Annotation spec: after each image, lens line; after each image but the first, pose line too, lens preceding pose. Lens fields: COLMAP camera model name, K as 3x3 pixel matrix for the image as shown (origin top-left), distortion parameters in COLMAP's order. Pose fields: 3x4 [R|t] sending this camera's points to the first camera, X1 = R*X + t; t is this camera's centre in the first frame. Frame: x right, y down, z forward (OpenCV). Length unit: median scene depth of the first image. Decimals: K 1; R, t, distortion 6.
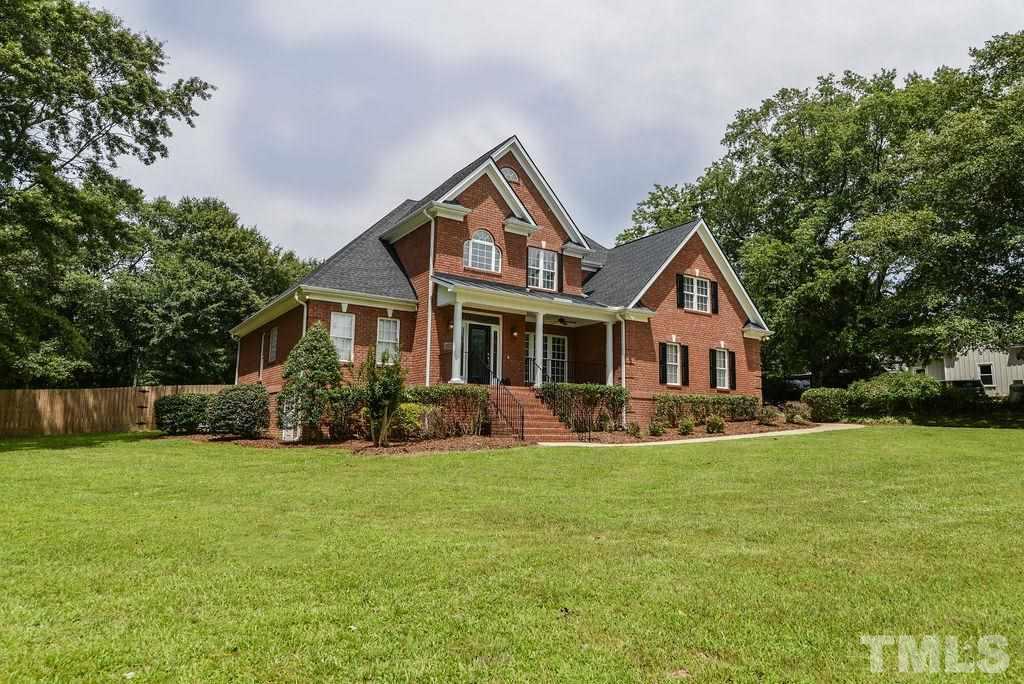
lens RADIAL K [[652.2, 0, 512.5], [0, 652.2, 343.5], [0, 0, 1]] dist [0.006871, 0.000571]
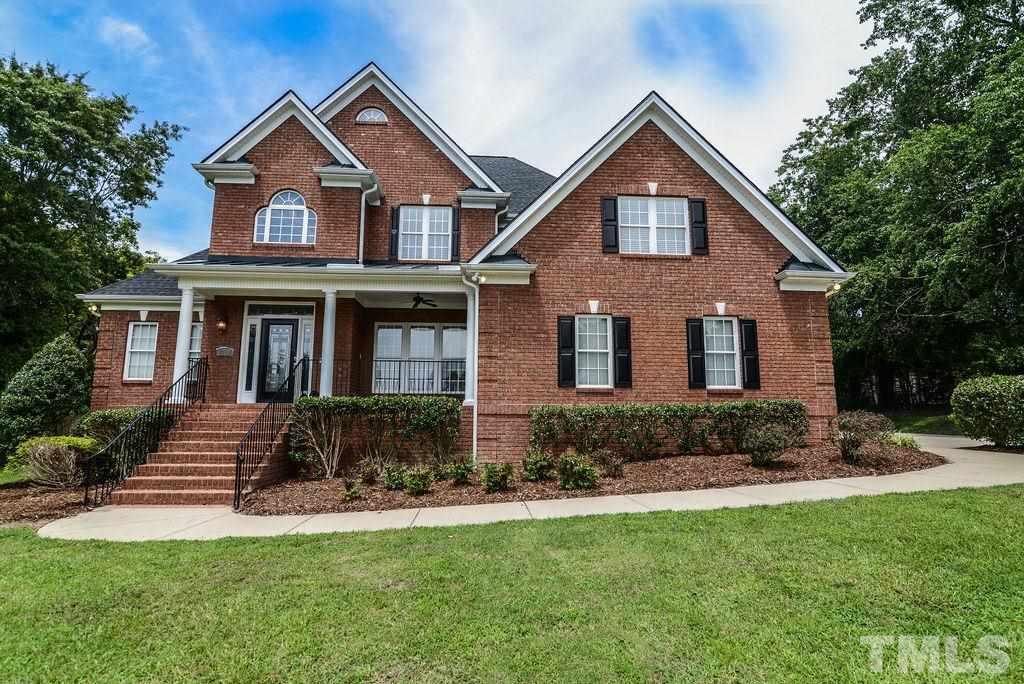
lens RADIAL K [[519.7, 0, 512.2], [0, 519.7, 345.2], [0, 0, 1]] dist [-0.014157, -0.000142]
pose [[0.855799, -0.083476, -0.510528, 0.412786], [0.076456, 0.996467, -0.034768, 0.036185], [0.511627, -0.009279, 0.859158, 0.565559]]
